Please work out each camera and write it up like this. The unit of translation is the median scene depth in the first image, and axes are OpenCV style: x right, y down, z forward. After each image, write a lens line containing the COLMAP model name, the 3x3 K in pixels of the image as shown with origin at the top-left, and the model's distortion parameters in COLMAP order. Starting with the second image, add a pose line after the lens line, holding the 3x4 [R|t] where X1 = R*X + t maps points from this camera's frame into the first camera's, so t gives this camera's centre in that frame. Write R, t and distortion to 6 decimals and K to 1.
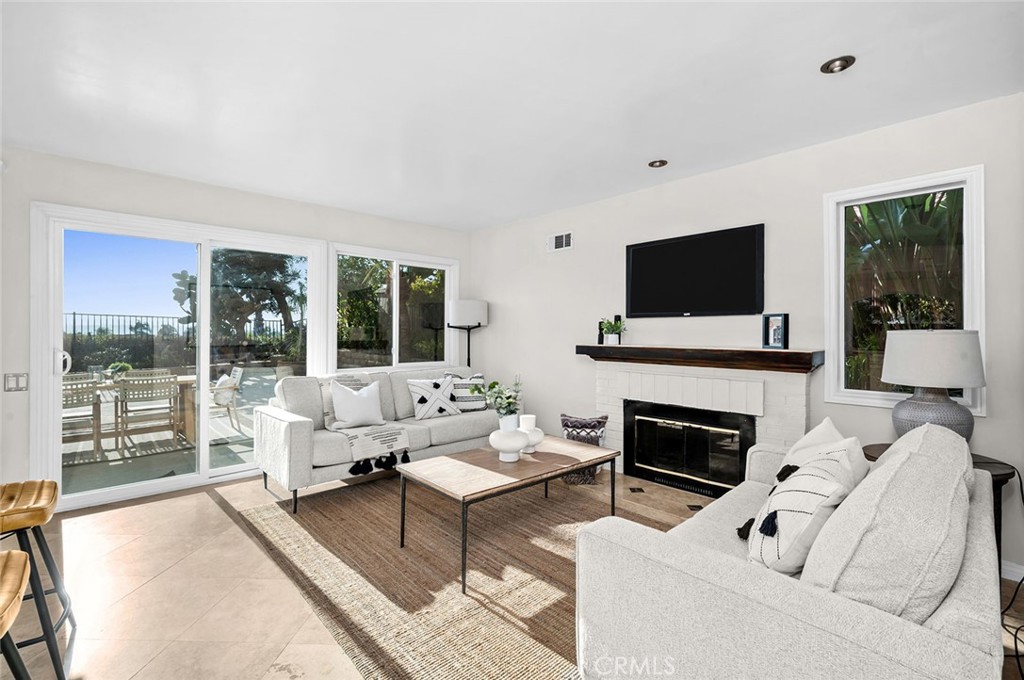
lens RADIAL K [[455.2, 0, 511.3], [0, 455.2, 334.8], [0, 0, 1]] dist [0.008562, -0.000430]
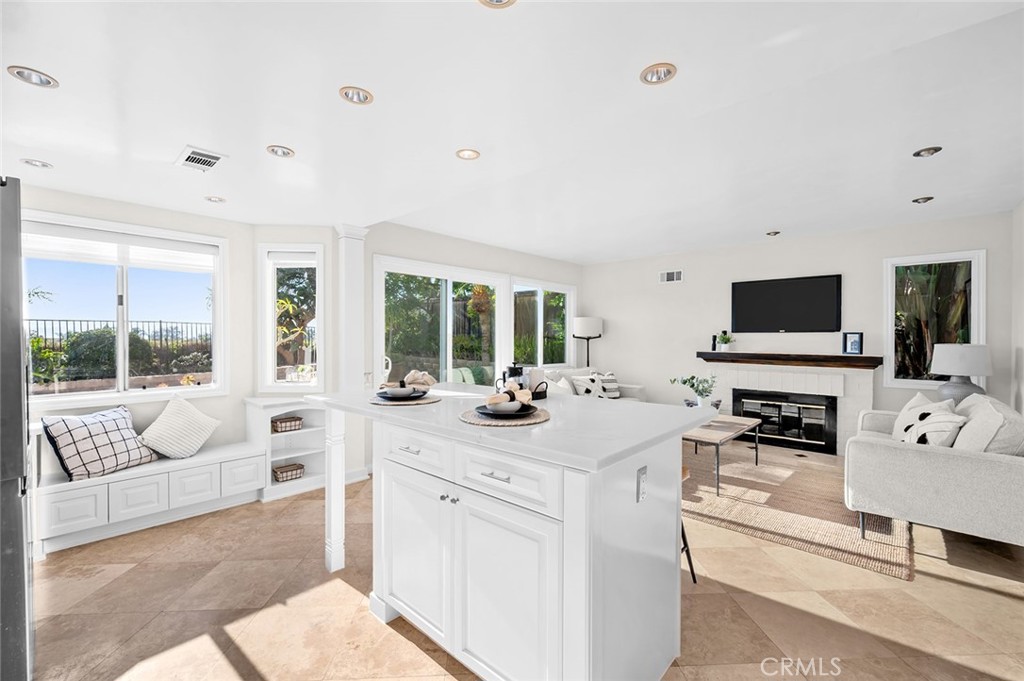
lens RADIAL K [[428.7, 0, 509.0], [0, 428.7, 342.6], [0, 0, 1]] dist [-0.002547, 0.000542]
pose [[0.997098, -0.000102, 0.076132, -0.674493], [-0.000692, 0.999946, 0.010408, -0.022719], [-0.076129, -0.010430, 0.997043, -0.370471]]
